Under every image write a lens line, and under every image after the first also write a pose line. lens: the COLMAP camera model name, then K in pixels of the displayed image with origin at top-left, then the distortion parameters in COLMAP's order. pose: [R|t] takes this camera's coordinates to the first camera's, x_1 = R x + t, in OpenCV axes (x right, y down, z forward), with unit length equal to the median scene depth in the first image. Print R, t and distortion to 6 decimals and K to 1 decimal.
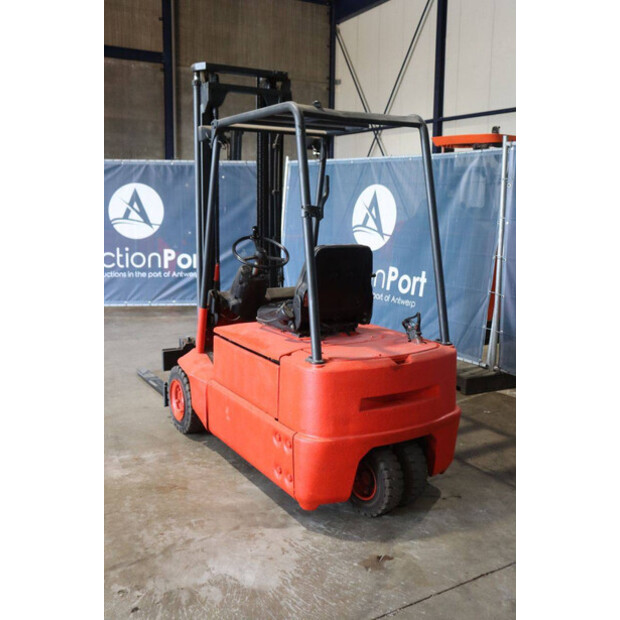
lens RADIAL K [[629.3, 0, 304.8], [0, 629.3, 310.9], [0, 0, 1]] dist [-0.079592, 0.144026]
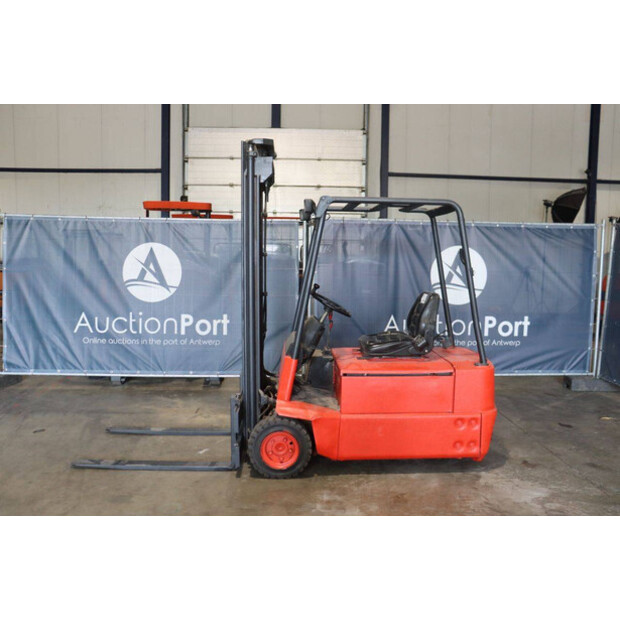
lens RADIAL K [[555.0, 0, 312.5], [0, 555.0, 310.2], [0, 0, 1]] dist [-0.136679, 0.133876]
pose [[0.477227, -0.094236, 0.873713, -1.147663], [0.145335, 0.989006, 0.027289, -0.128822], [-0.866679, 0.113958, 0.485676, 0.563259]]
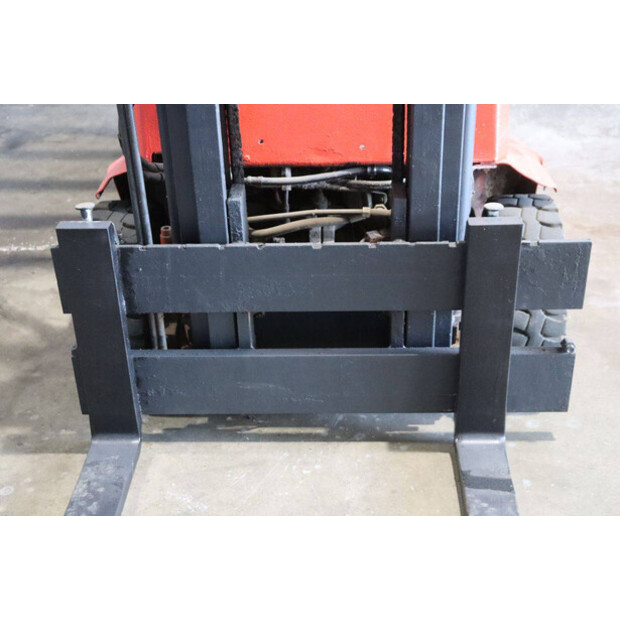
lens RADIAL K [[917.7, 0, 311.0], [0, 917.7, 309.0], [0, 0, 1]] dist [0.118129, -0.002342]
pose [[-0.838665, -0.258816, 0.479224, -0.413201], [0.113482, 0.777529, 0.618523, -0.234156], [-0.532694, 0.573117, -0.622715, 1.681491]]
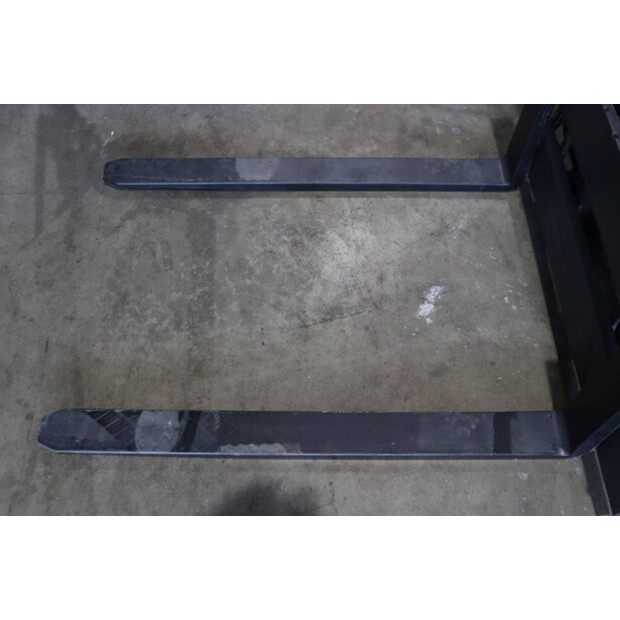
lens RADIAL K [[590.8, 0, 306.5], [0, 590.8, 308.5], [0, 0, 1]] dist [-0.146520, 0.229862]
pose [[0.520557, -0.741401, 0.423492, -0.431672], [0.159107, 0.571536, 0.805004, -0.174915], [-0.838872, -0.351670, 0.415479, 1.325629]]
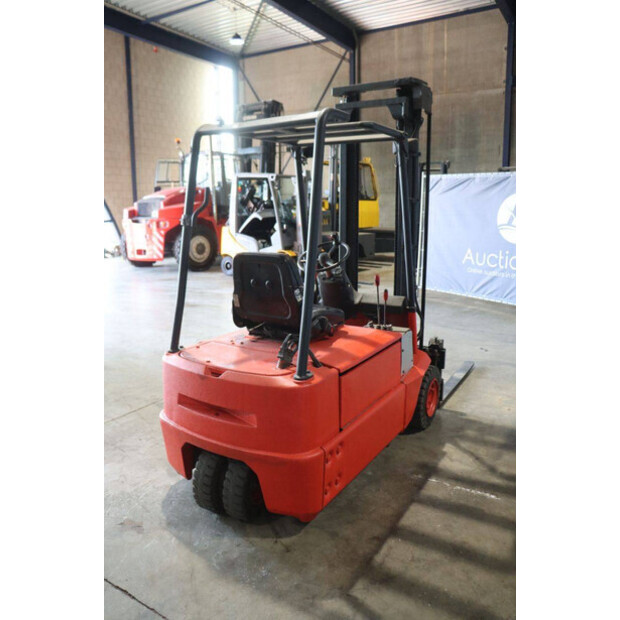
lens RADIAL K [[503.4, 0, 306.6], [0, 503.4, 308.0], [0, 0, 1]] dist [-0.165647, 0.143787]
pose [[0.461492, 0.164267, -0.871804, 0.752124], [-0.141806, 0.983731, 0.110290, -0.108061], [0.875738, 0.072729, 0.477278, 0.635228]]
